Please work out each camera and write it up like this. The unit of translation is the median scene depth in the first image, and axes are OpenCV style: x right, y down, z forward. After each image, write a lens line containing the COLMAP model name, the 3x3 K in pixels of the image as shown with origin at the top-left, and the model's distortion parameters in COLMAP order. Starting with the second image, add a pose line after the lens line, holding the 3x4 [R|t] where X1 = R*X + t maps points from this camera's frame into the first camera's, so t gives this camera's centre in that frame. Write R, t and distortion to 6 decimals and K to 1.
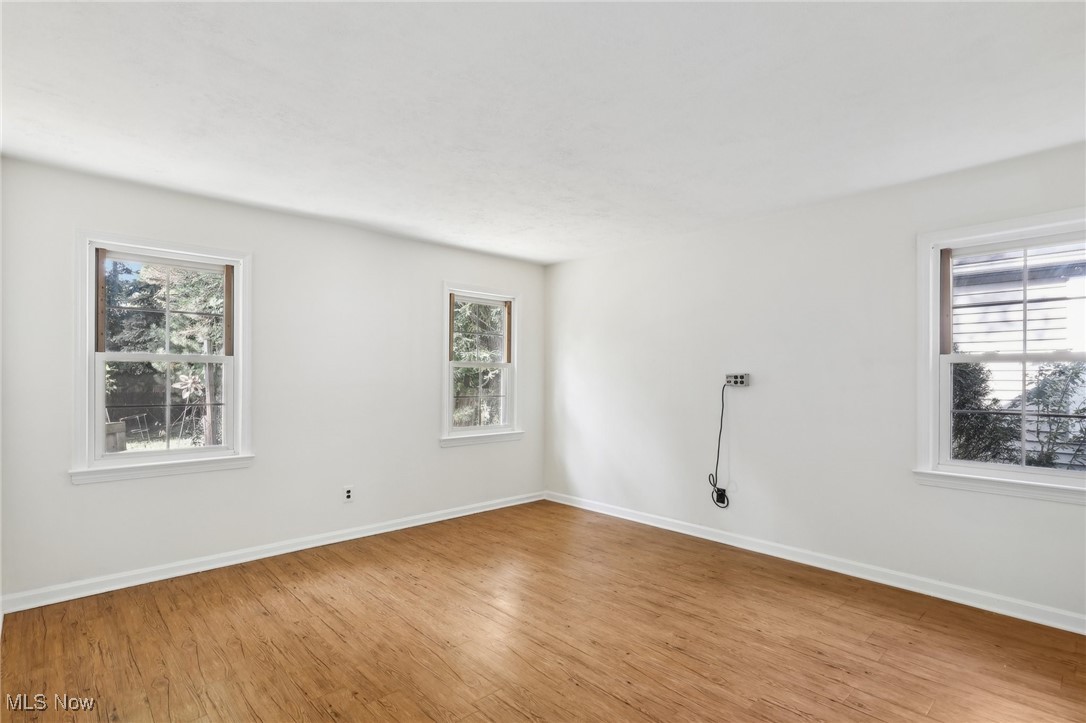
lens RADIAL K [[516.6, 0, 544.0], [0, 516.6, 369.2], [0, 0, 1]] dist [-0.002649, 0.002606]
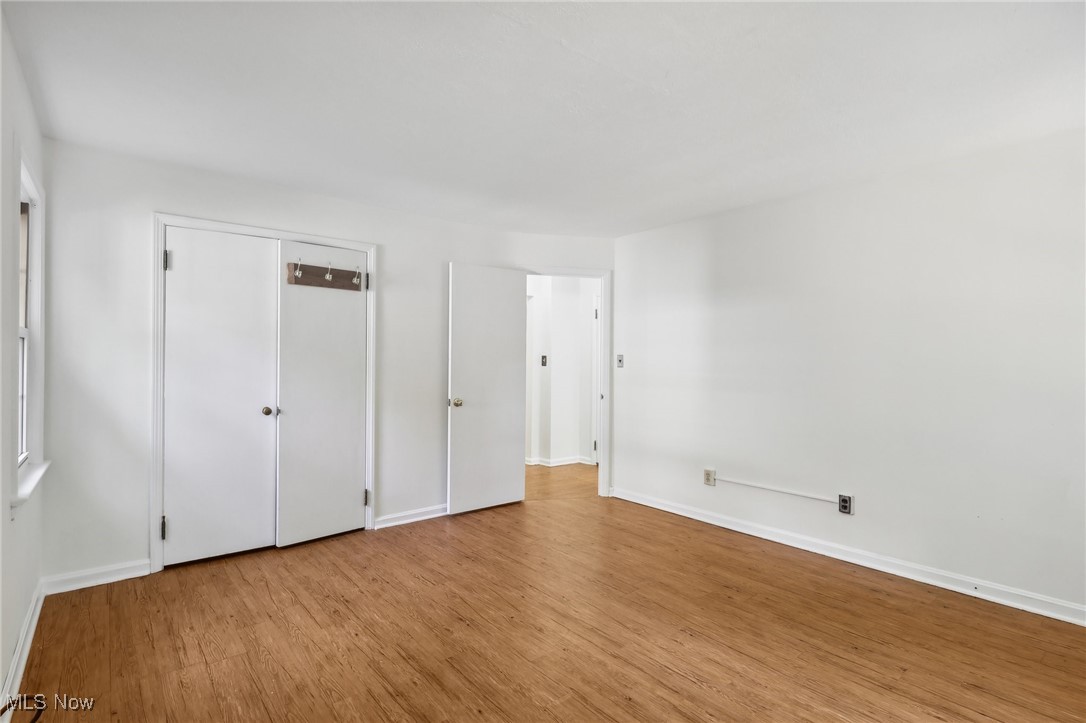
lens RADIAL K [[516.6, 0, 542.0], [0, 516.6, 363.0], [0, 0, 1]] dist [-0.002649, 0.002606]
pose [[-0.998471, -0.011000, 0.054173, 0.044019], [-0.011767, 0.999835, -0.013861, 0.033440], [-0.054012, -0.014477, -0.998435, 1.876539]]
